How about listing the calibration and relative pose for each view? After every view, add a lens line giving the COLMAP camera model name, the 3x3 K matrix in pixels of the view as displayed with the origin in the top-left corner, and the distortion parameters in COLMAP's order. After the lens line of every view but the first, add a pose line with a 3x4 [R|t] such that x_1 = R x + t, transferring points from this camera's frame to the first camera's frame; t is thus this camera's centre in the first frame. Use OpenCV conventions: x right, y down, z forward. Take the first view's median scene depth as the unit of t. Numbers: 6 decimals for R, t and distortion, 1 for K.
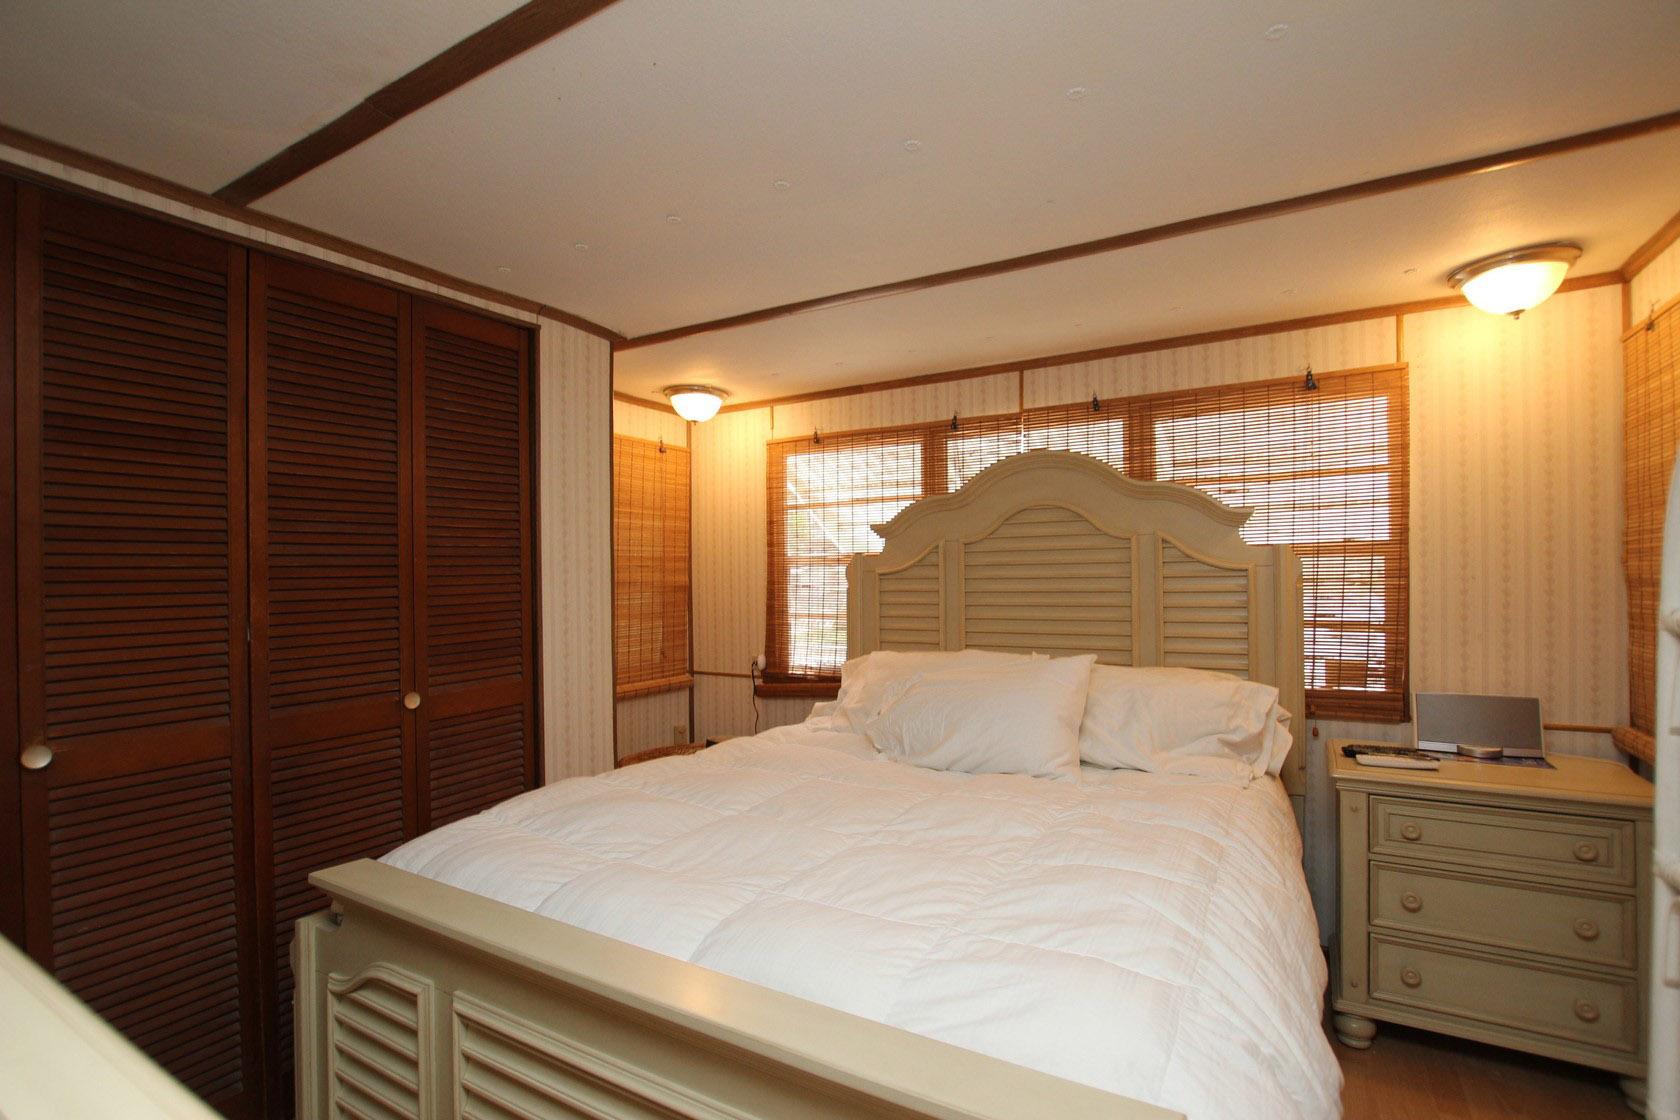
lens RADIAL K [[800.0, 0, 840.7], [0, 800.0, 569.0], [0, 0, 1]] dist [0.001498, 0.000471]
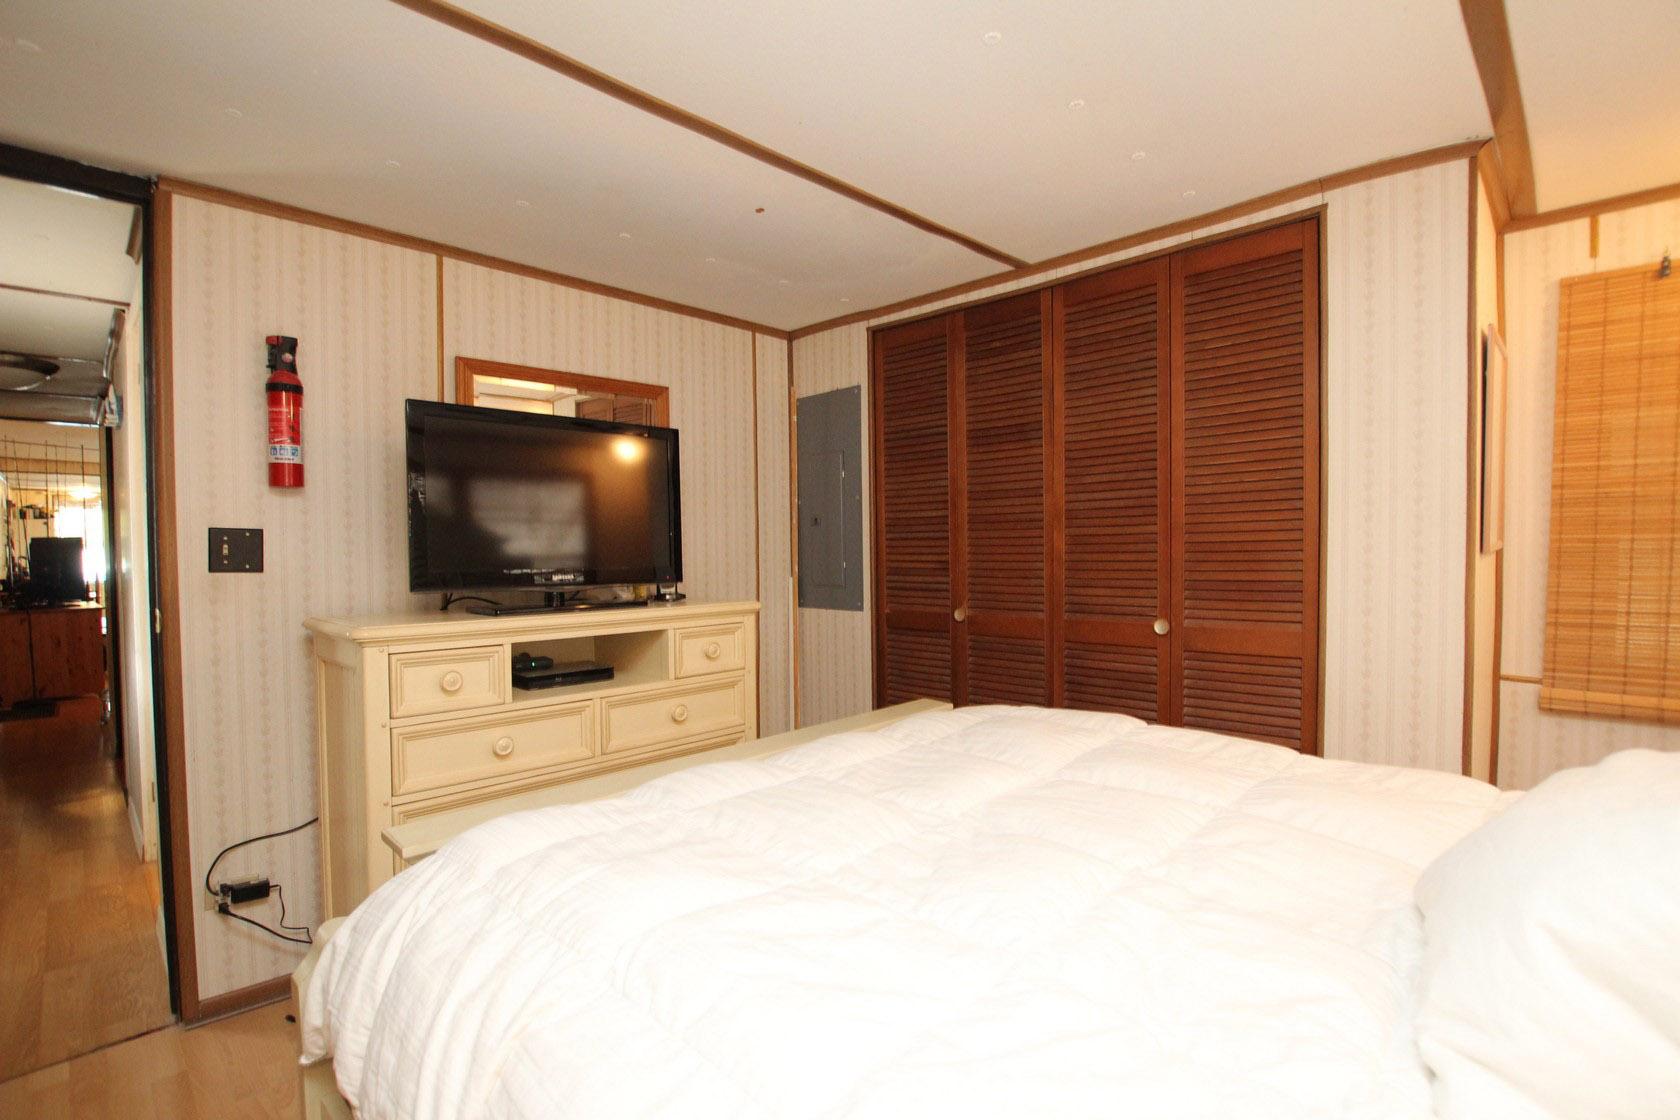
lens RADIAL K [[800.0, 0, 840.5], [0, 800.0, 562.7], [0, 0, 1]] dist [0.001498, 0.000471]
pose [[-0.222152, 0.027789, -0.974616, 0.641923], [0.014783, 0.999575, 0.025131, 0.041730], [0.974900, -0.008825, -0.222468, 0.816149]]
